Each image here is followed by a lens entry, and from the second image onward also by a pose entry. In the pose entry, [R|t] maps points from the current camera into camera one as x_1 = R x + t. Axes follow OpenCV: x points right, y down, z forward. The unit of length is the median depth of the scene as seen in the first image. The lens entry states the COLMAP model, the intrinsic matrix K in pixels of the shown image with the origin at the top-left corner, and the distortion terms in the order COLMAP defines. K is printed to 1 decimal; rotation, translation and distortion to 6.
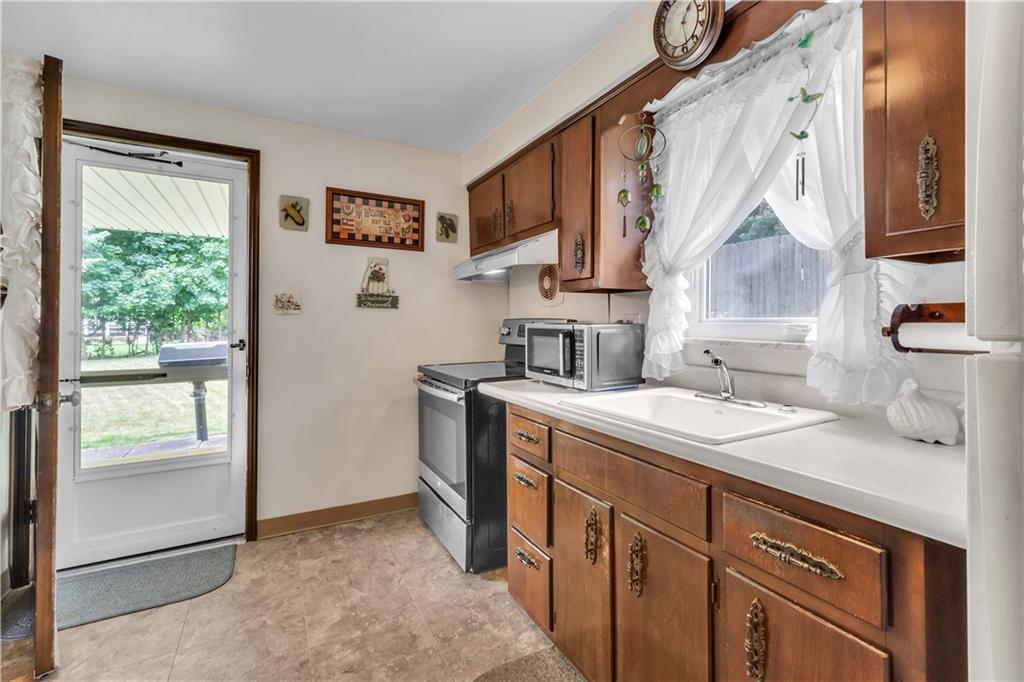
lens RADIAL K [[459.2, 0, 514.0], [0, 459.2, 322.2], [0, 0, 1]] dist [-0.000559, -0.000016]
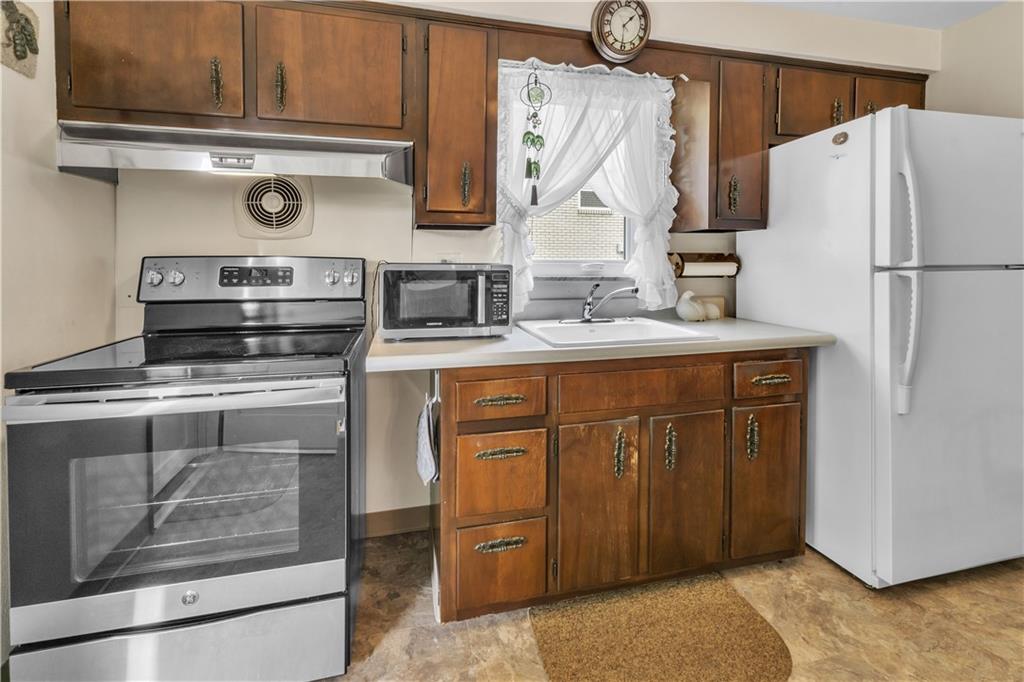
lens RADIAL K [[457.6, 0, 530.2], [0, 457.6, 274.7], [0, 0, 1]] dist [0.002281, 0.000265]
pose [[0.237373, -0.027763, 0.971022, -0.614209], [-0.001846, 0.999577, 0.029031, -0.000827], [-0.971417, -0.008683, 0.237221, 0.615085]]
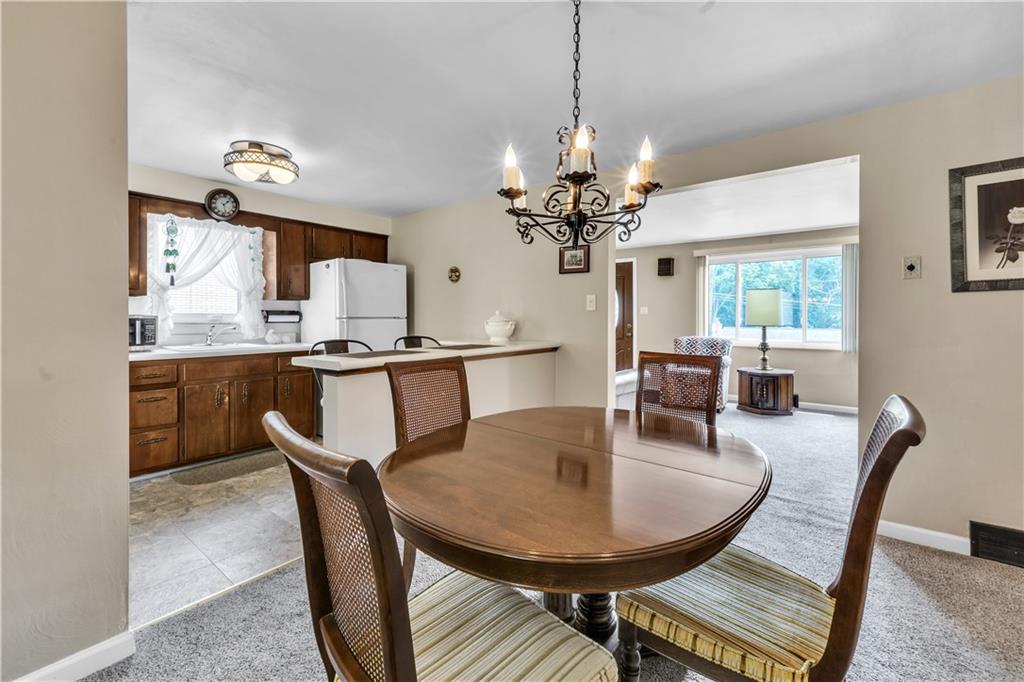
lens RADIAL K [[433.3, 0, 514.9], [0, 433.3, 327.8], [0, 0, 1]] dist [0.001035, 0.000192]
pose [[-0.382353, -0.030240, 0.923521, -1.754986], [-0.010869, 0.999542, 0.028230, -0.009022], [-0.923953, 0.000756, -0.382506, 0.251643]]
